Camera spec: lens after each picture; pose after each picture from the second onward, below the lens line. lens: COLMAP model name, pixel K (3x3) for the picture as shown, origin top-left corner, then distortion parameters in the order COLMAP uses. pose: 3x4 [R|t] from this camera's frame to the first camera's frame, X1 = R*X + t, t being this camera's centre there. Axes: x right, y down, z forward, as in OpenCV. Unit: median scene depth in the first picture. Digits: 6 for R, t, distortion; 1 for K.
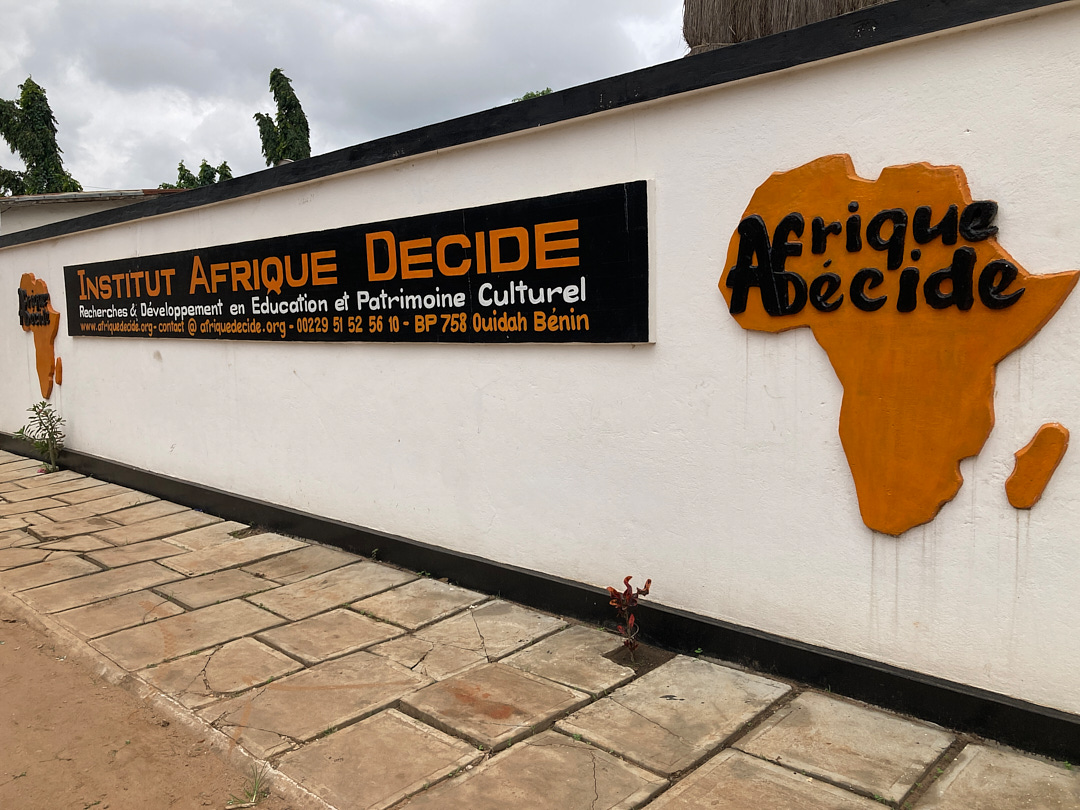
lens RADIAL K [[871.5, 0, 538.8], [0, 871.5, 410.9], [0, 0, 1]] dist [0.015476, -0.018804]
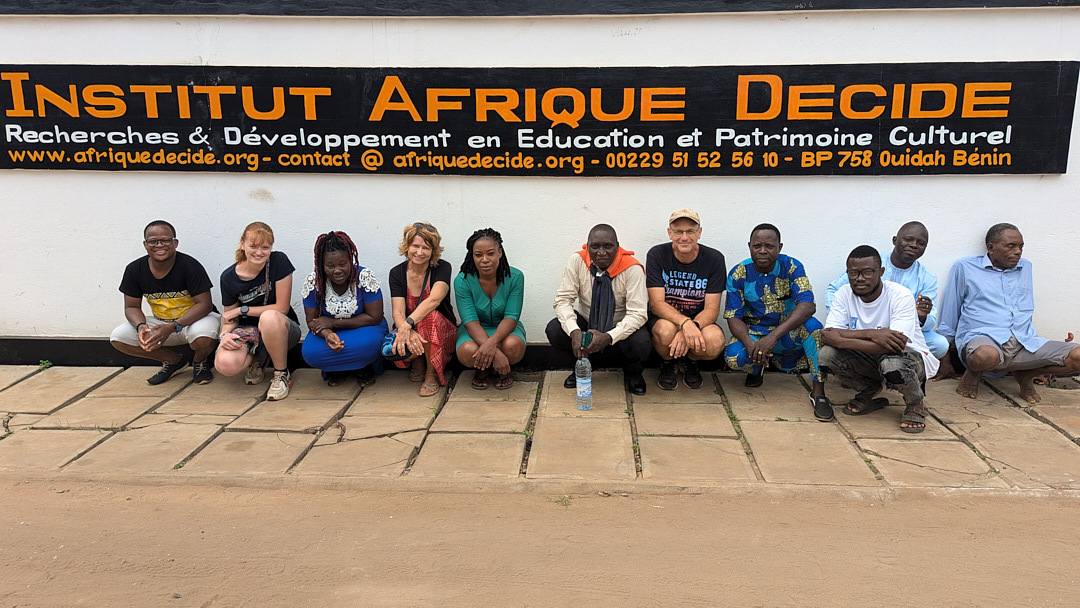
lens RADIAL K [[742.8, 0, 531.9], [0, 742.8, 297.4], [0, 0, 1]] dist [0.060525, -0.039133]
pose [[0.748763, -0.094452, 0.656074, -1.049492], [0.055892, 0.995267, 0.079496, -0.016354], [-0.660477, -0.022854, 0.750498, 0.471281]]
